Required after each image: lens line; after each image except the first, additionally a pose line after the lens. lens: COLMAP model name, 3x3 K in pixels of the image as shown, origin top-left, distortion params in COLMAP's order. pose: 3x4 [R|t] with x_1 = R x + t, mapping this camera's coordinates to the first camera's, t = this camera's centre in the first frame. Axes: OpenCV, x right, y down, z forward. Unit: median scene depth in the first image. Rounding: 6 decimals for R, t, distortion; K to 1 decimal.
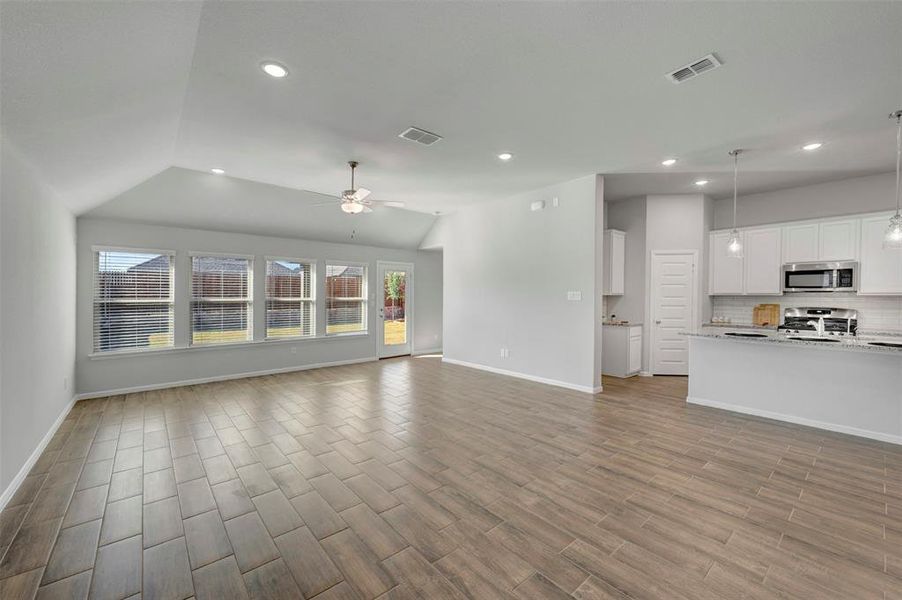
lens RADIAL K [[358.7, 0, 453.3], [0, 358.7, 299.2], [0, 0, 1]] dist [0.001392, 0.000198]
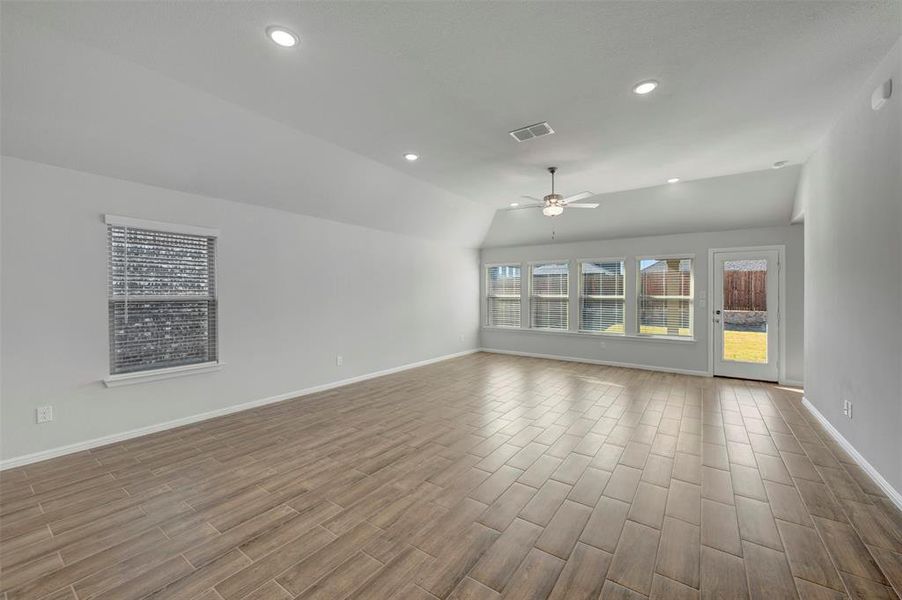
lens RADIAL K [[355.1, 0, 461.0], [0, 355.1, 295.0], [0, 0, 1]] dist [0.000578, 0.000119]
pose [[0.259272, 0.007171, -0.965778, 0.527997], [-0.013746, 0.999899, 0.003734, -0.004337], [0.965707, 0.012307, 0.259344, 0.369974]]
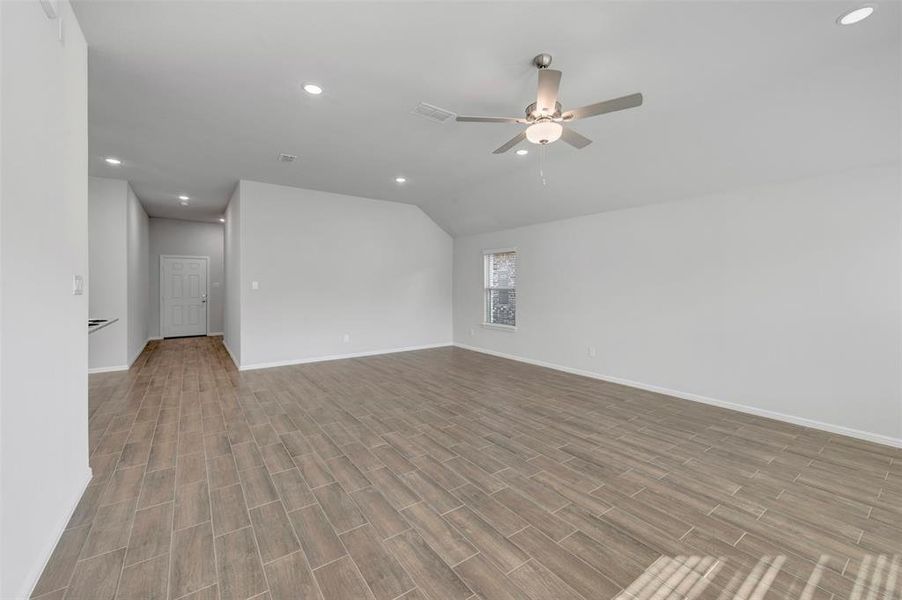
lens RADIAL K [[367.3, 0, 448.6], [0, 367.3, 286.4], [0, 0, 1]] dist [-0.001915, 0.000332]
pose [[-0.995545, 0.004443, 0.094178, -0.148353], [0.005517, 0.999923, 0.011147, -0.011097], [-0.094121, 0.011616, -0.995493, 1.281329]]
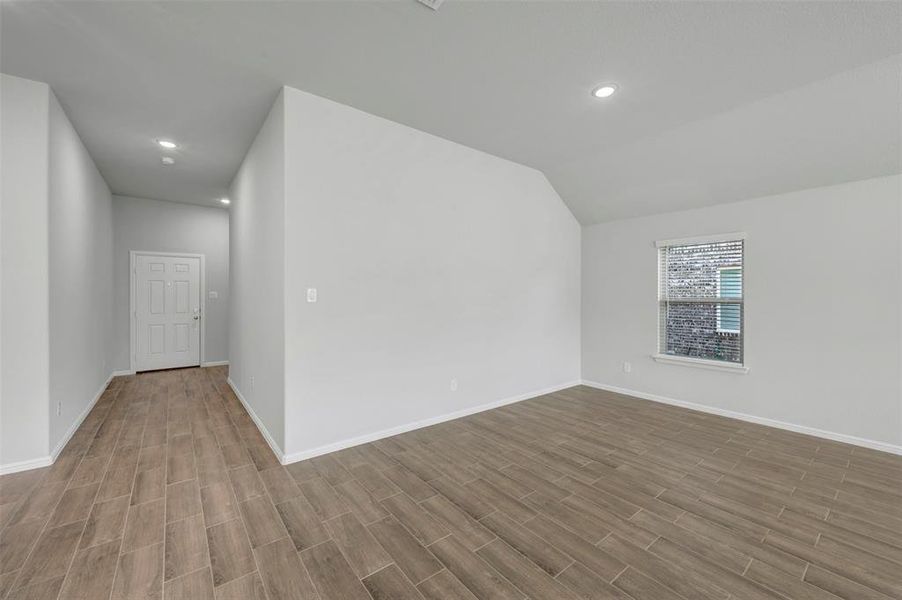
lens RADIAL K [[355.6, 0, 449.6], [0, 355.6, 295.7], [0, 0, 1]] dist [0.000120, 0.000097]
pose [[-0.998987, 0.004363, 0.044778, 0.275411], [0.004854, 0.999929, 0.010862, -0.009875], [-0.044727, 0.011069, -0.998938, 0.802275]]
